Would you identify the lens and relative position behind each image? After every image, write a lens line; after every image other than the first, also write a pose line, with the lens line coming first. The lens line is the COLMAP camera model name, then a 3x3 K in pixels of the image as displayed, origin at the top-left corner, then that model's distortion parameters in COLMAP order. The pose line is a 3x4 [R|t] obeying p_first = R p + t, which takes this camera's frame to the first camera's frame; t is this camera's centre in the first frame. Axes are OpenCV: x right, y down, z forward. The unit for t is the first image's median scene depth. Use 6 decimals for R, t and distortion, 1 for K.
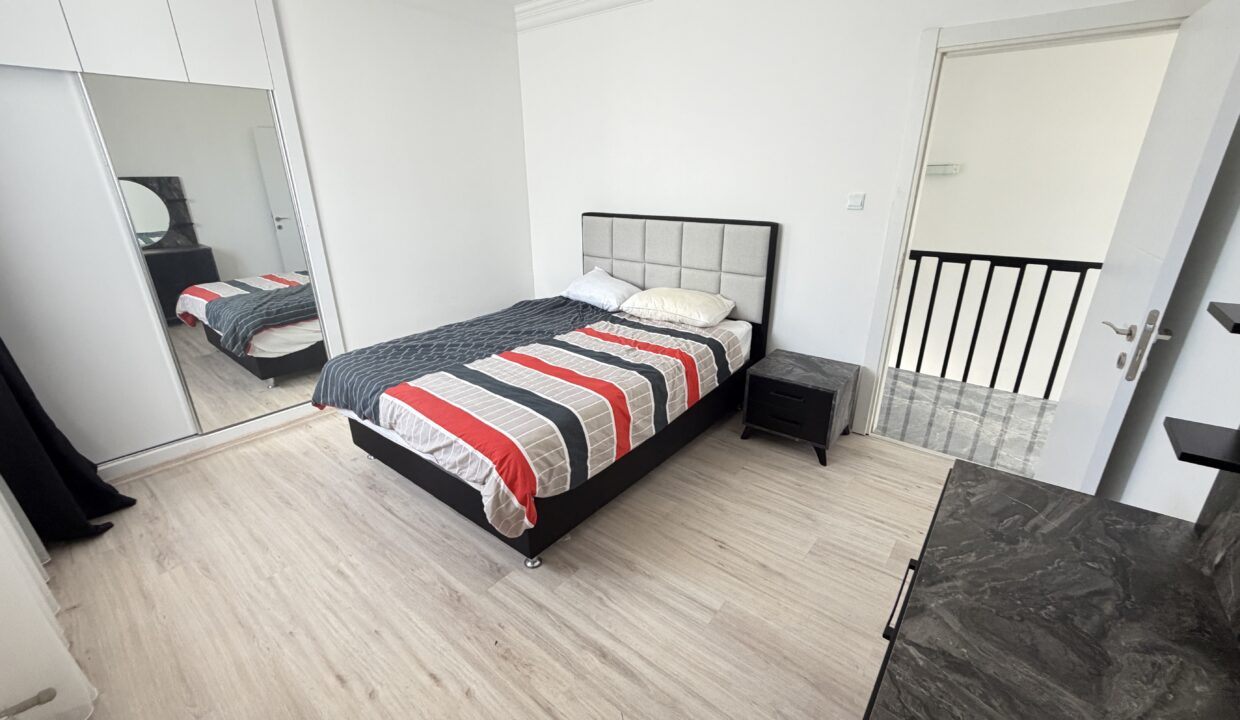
lens RADIAL K [[511.0, 0, 620.0], [0, 511.0, 360.0], [0, 0, 1]] dist [0.000439, -0.000130]
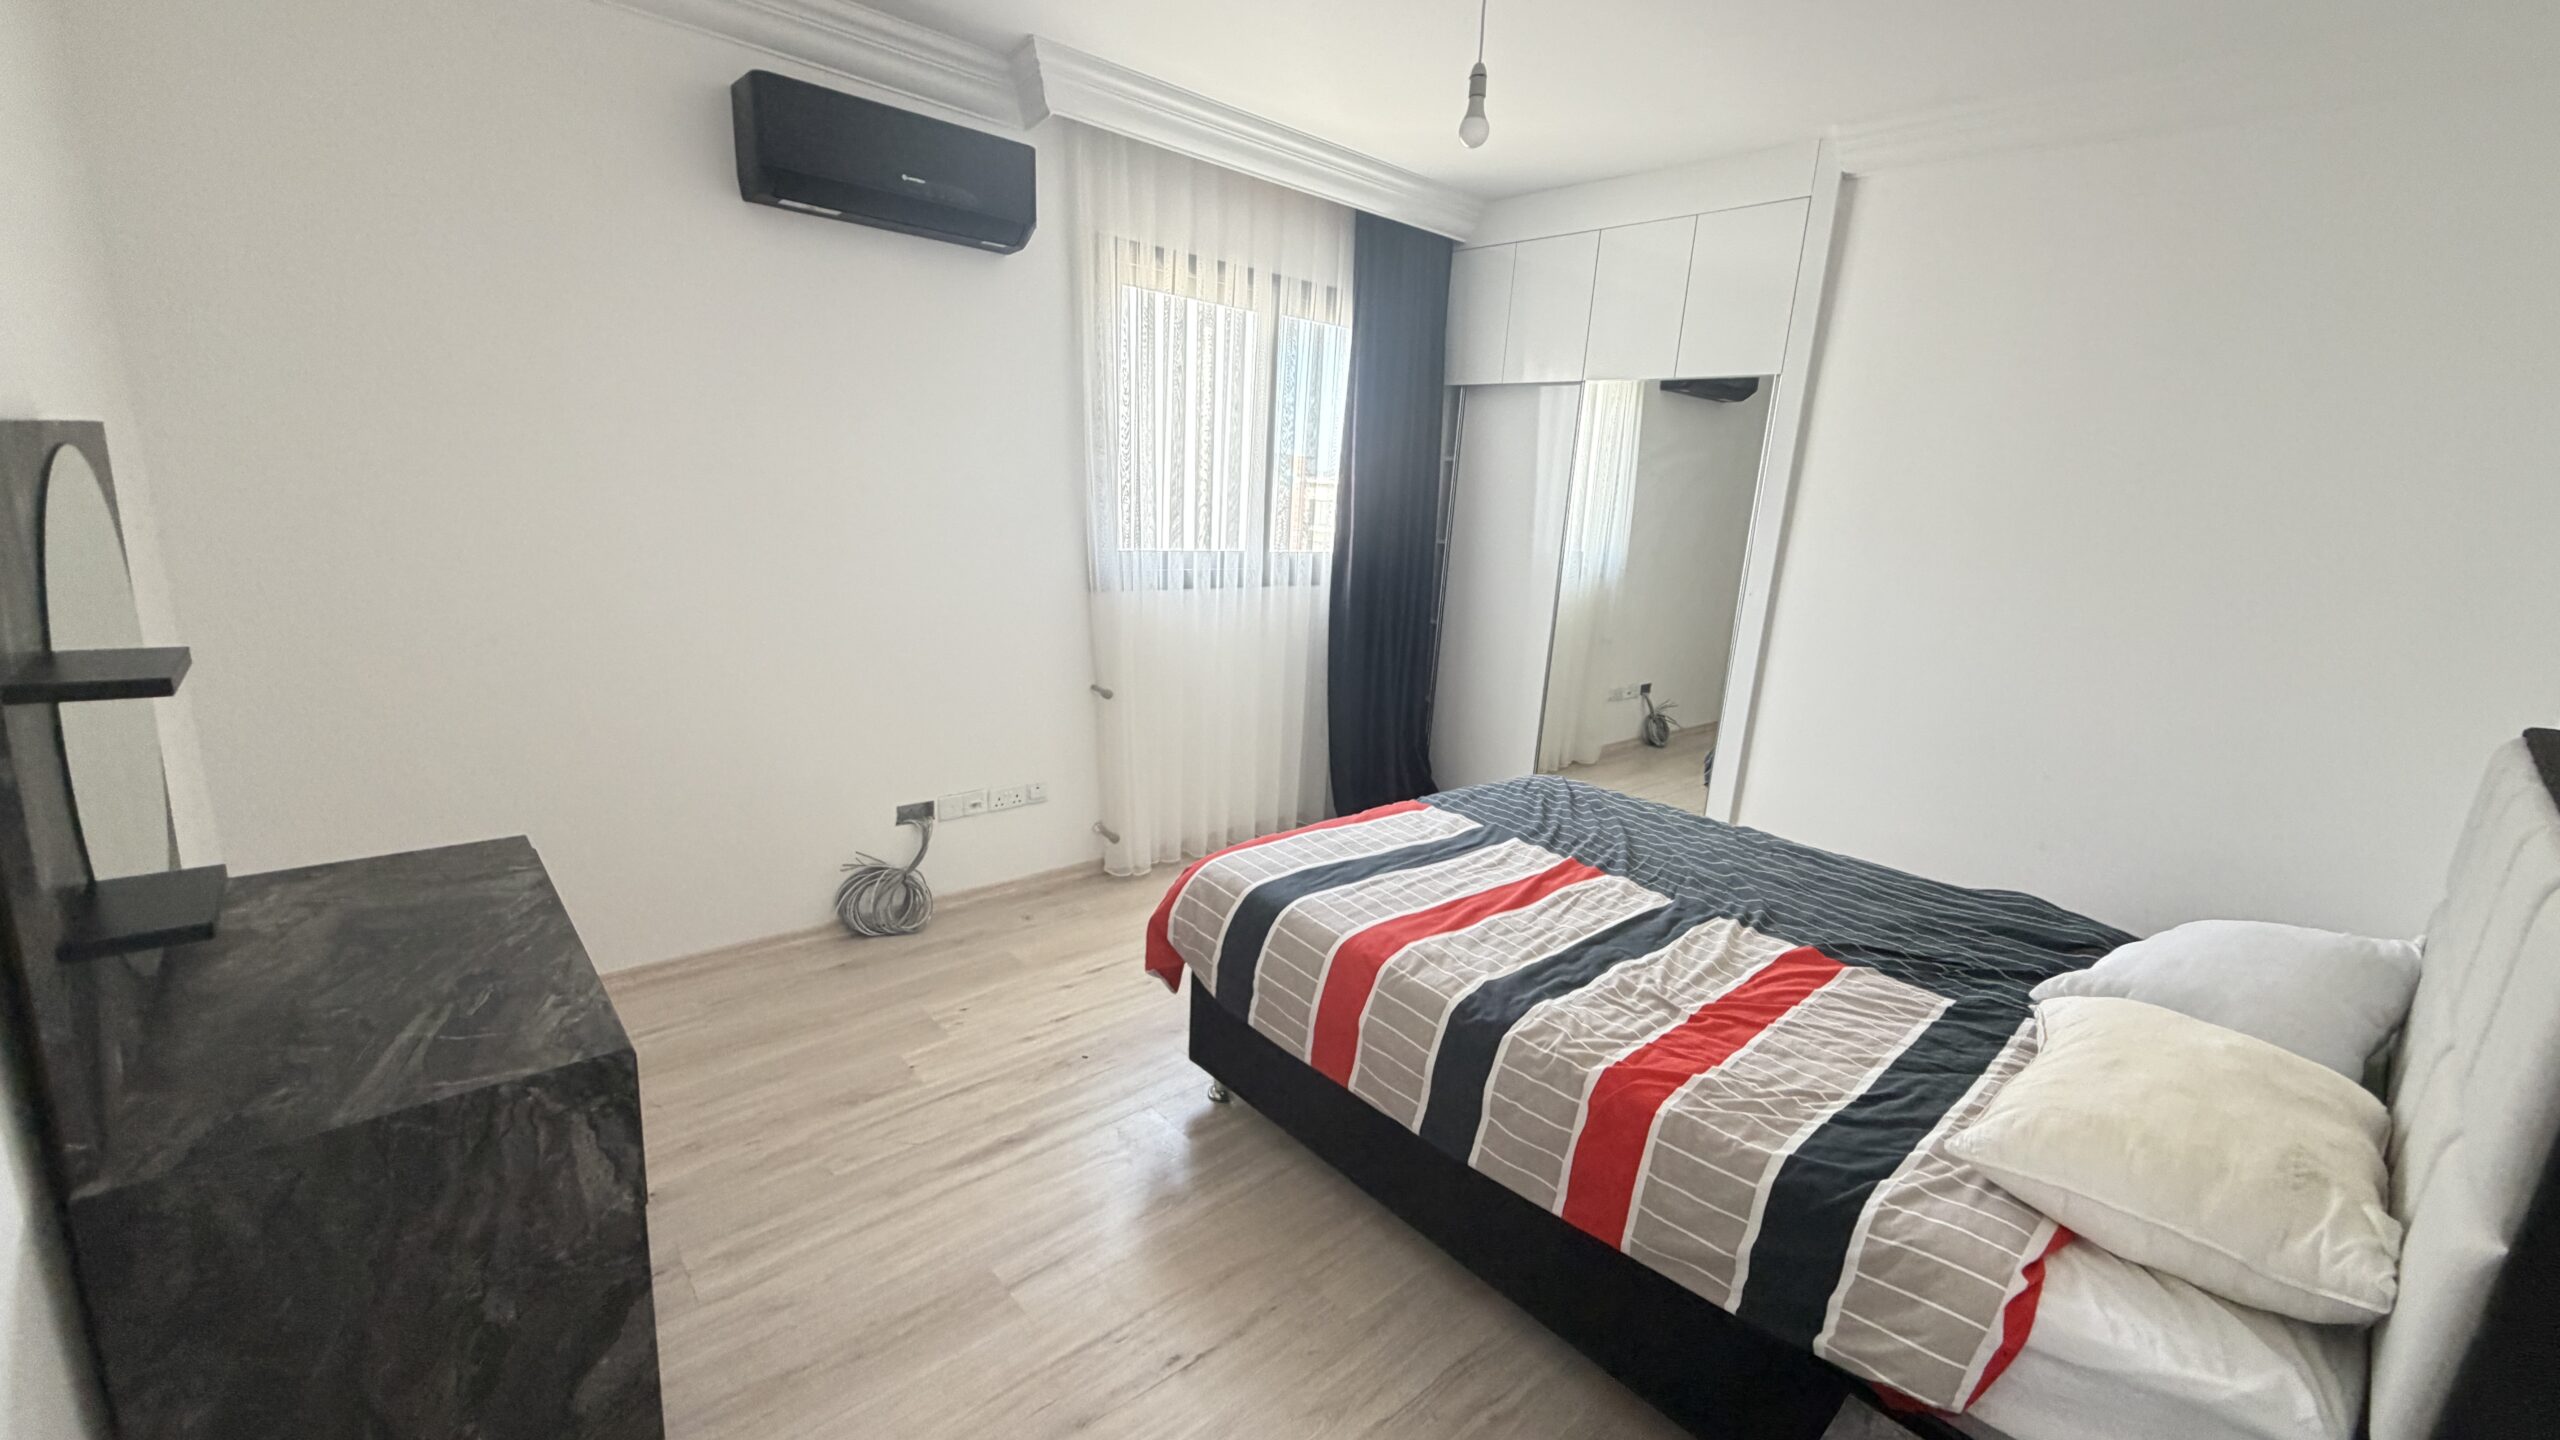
lens RADIAL K [[1032.0, 0, 1280.0], [0, 1032.0, 720.0], [0, 0, 1]] dist [-0.000946, -0.000006]
pose [[-0.168867, 0.228678, -0.958744, 1.532402], [-0.402193, 0.872060, 0.278841, -0.617538], [0.899847, 0.432687, -0.055290, 1.606730]]
